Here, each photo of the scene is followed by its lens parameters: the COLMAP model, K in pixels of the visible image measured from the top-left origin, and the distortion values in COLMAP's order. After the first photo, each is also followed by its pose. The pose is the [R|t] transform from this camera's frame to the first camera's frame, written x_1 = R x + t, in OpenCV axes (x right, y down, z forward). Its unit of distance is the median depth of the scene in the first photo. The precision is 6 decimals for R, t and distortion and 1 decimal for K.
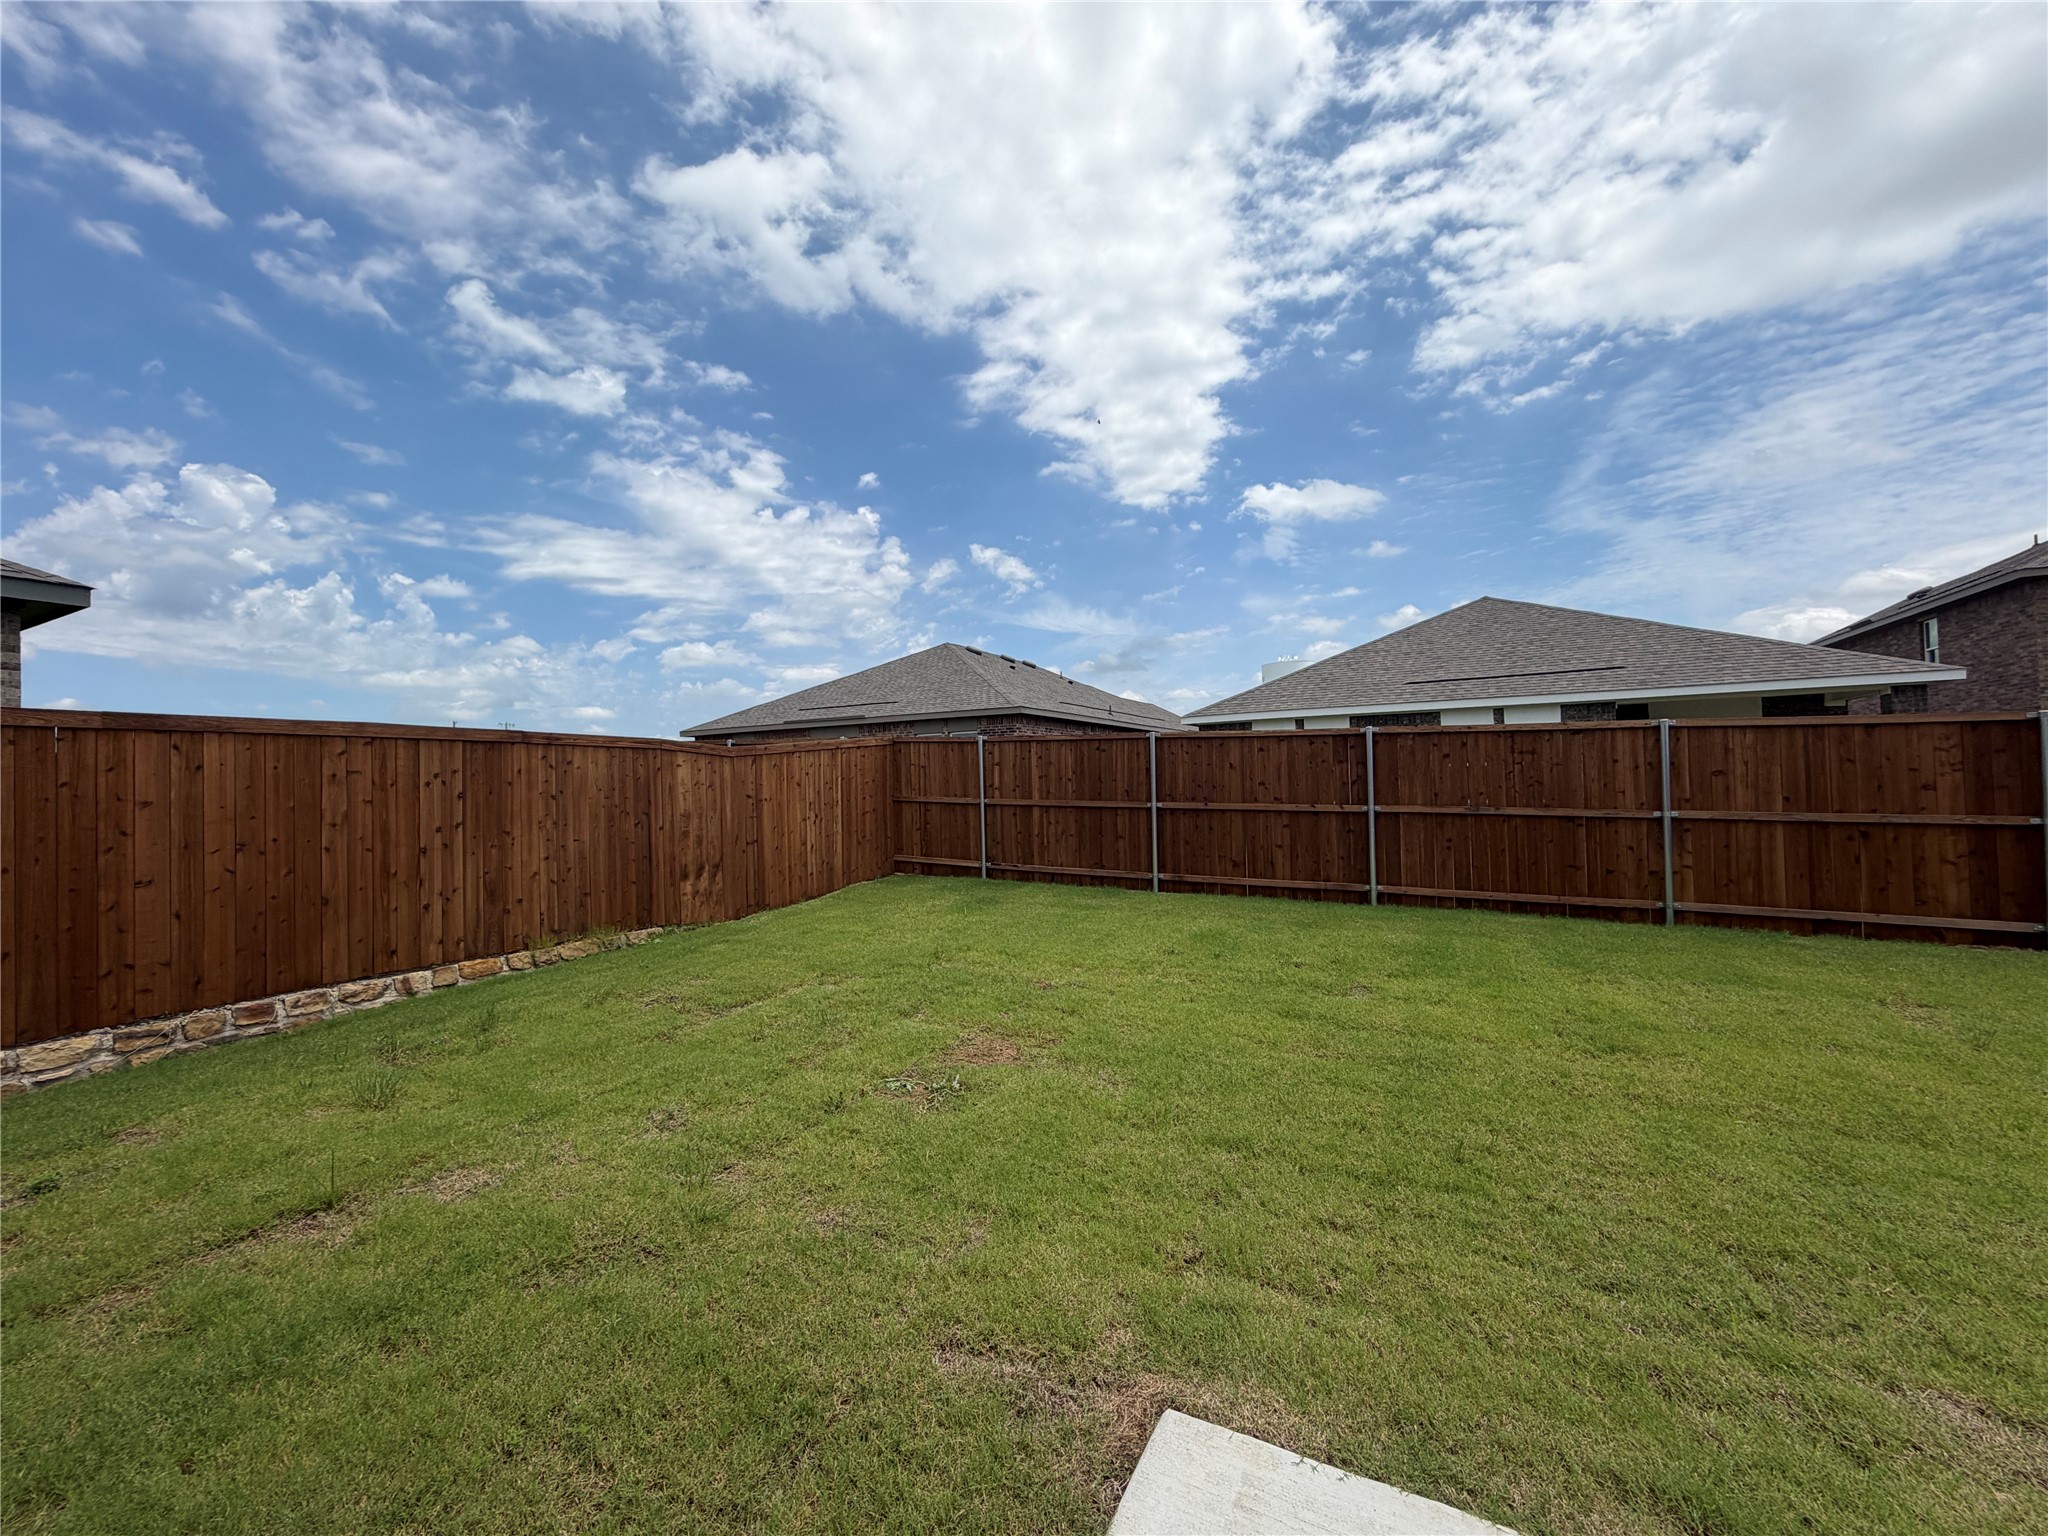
lens RADIAL K [[823.3, 0, 1017.5], [0, 823.3, 773.3], [0, 0, 1]] dist [0.003376, -0.000413]
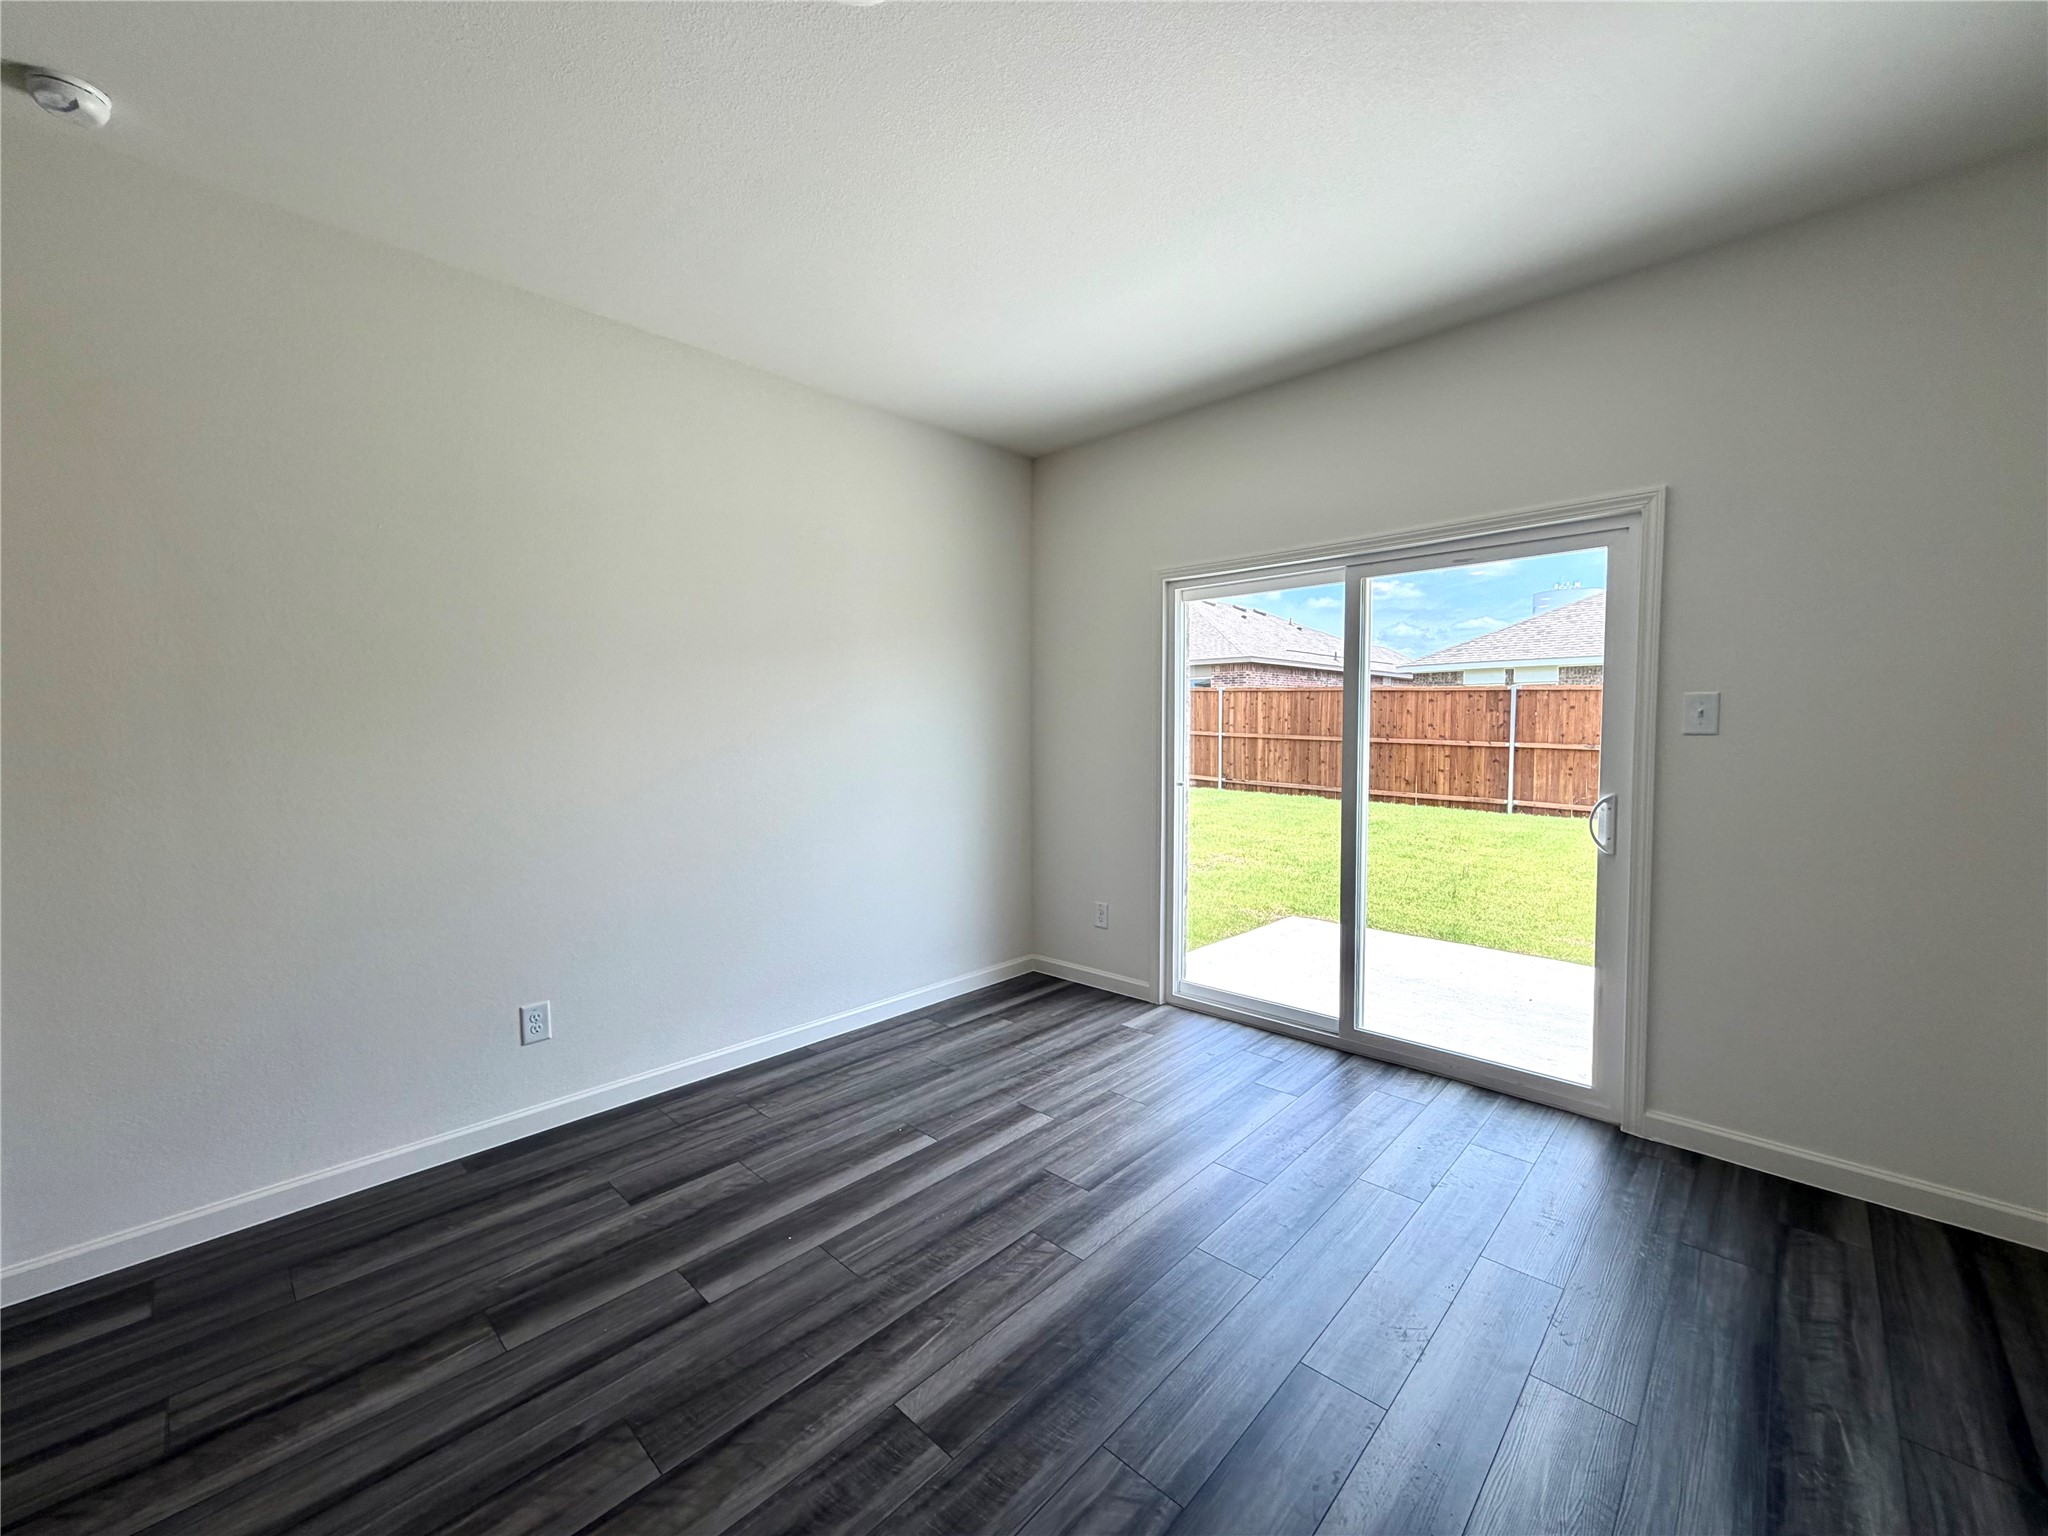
lens RADIAL K [[823.3, 0, 1021.0], [0, 823.3, 762.1], [0, 0, 1]] dist [0.003376, -0.000413]
pose [[0.965382, 0.030744, -0.259024, -0.006913], [-0.014216, 0.997755, 0.065443, -0.006241], [0.260454, -0.059495, 0.963651, -0.511547]]
